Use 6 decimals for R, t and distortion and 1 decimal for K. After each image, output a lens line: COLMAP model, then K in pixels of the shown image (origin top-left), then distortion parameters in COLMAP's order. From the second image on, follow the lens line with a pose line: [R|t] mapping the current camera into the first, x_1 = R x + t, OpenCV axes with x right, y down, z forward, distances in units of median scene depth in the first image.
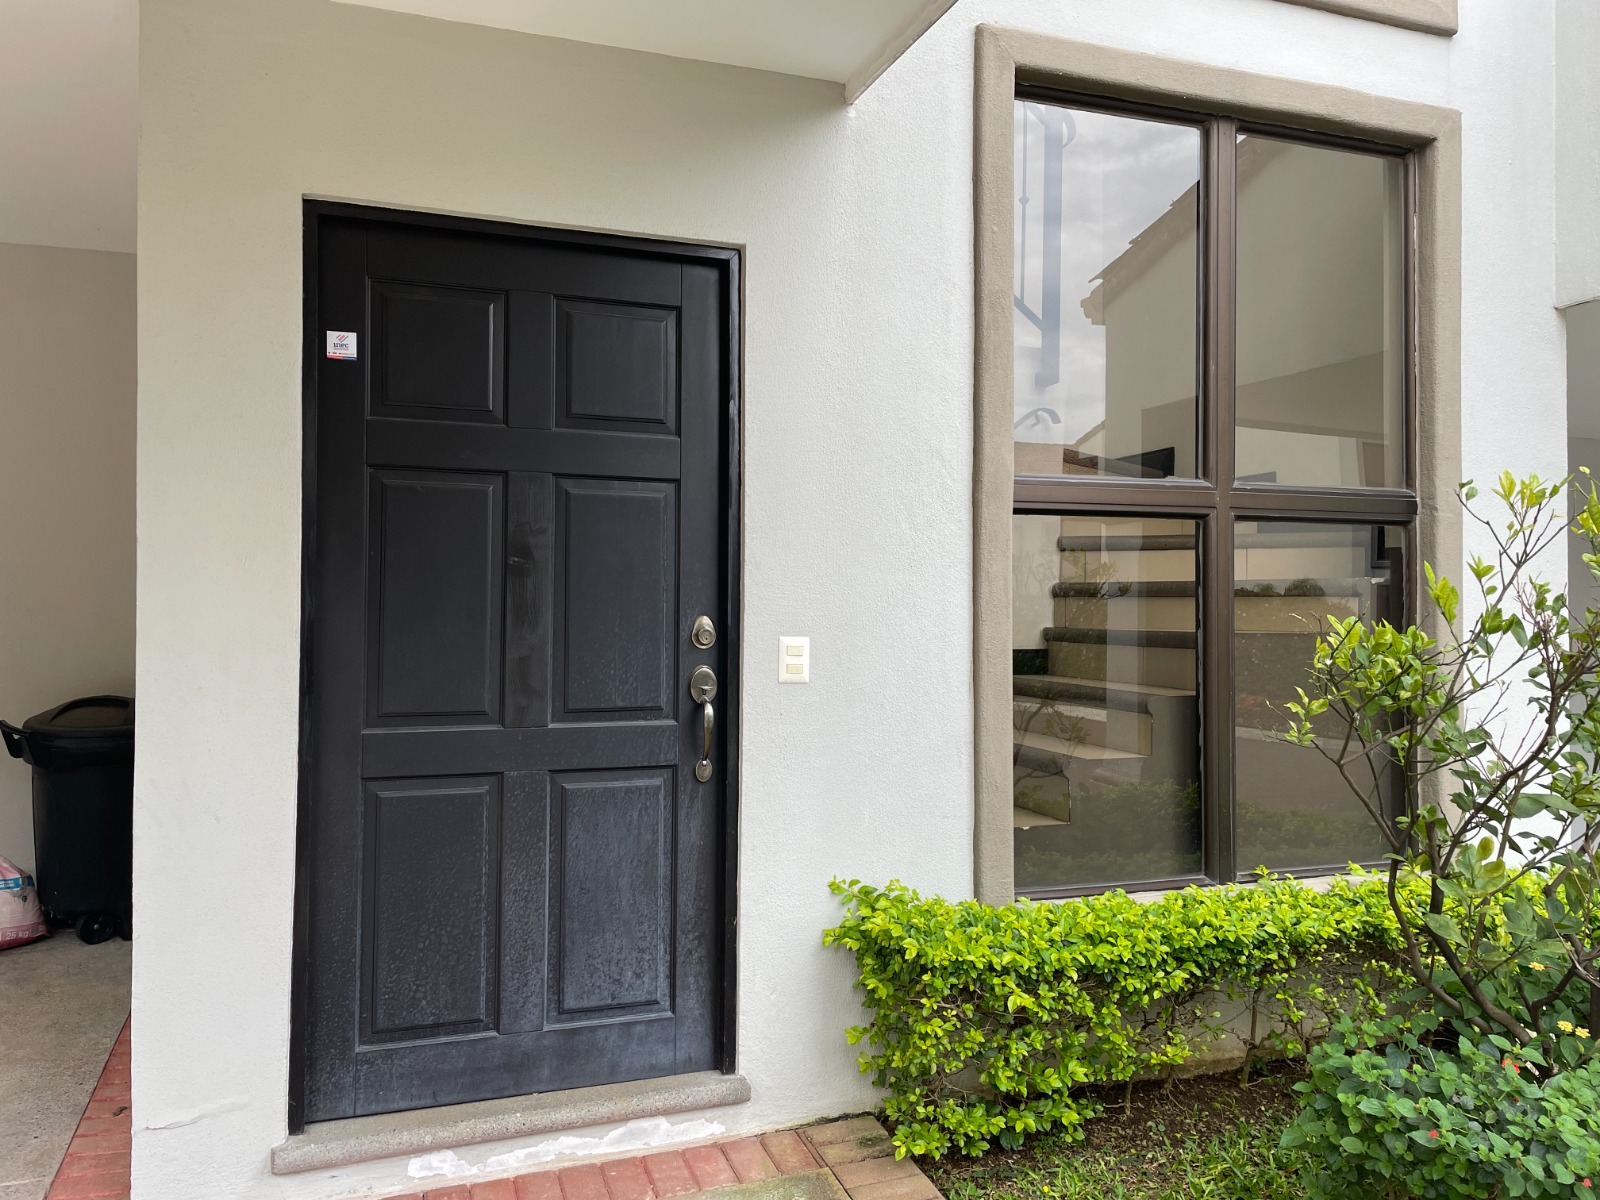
lens RADIAL K [[1206.8, 0, 793.8], [0, 1206.8, 592.2], [0, 0, 1]] dist [0.031460, -0.007893]
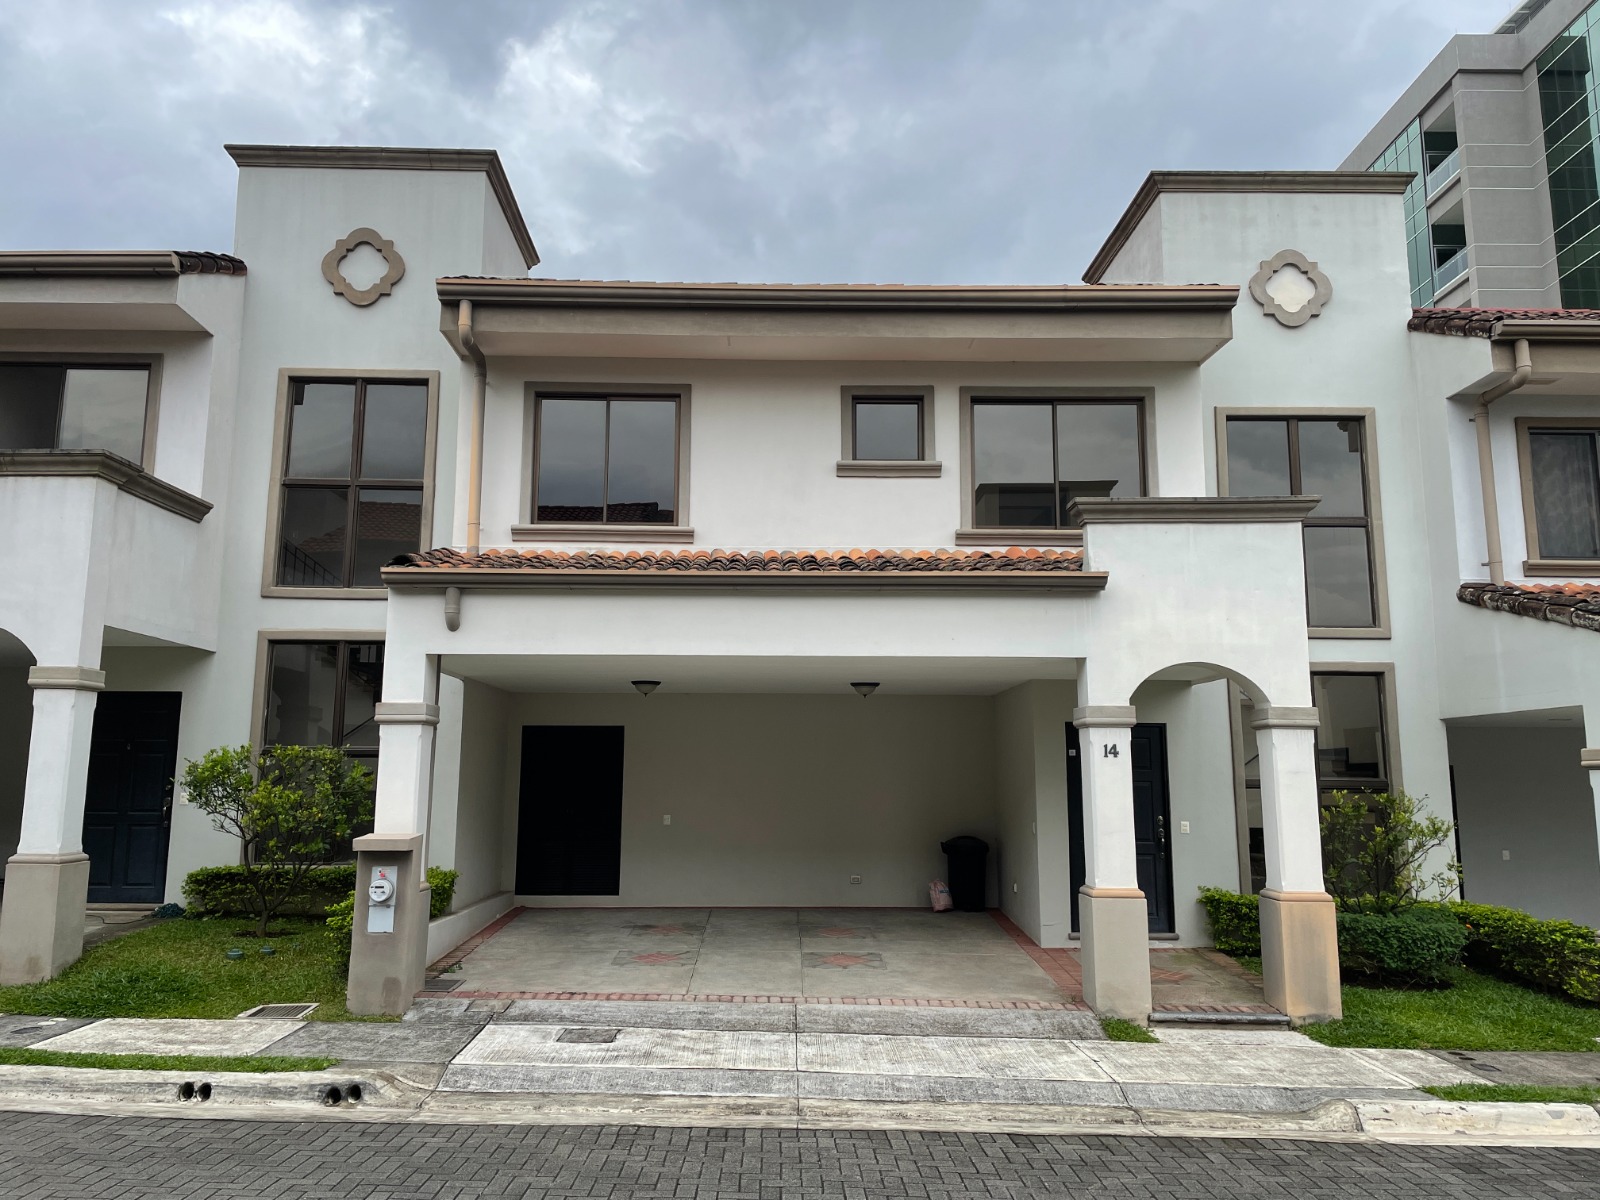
lens RADIAL K [[1206.8, 0, 793.8], [0, 1206.8, 592.2], [0, 0, 1]] dist [0.031460, -0.007893]
pose [[0.937023, -0.052942, -0.345231, 0.211328], [-0.000432, 0.988268, -0.152728, -0.098984], [0.349267, 0.143259, 0.926007, -3.240312]]
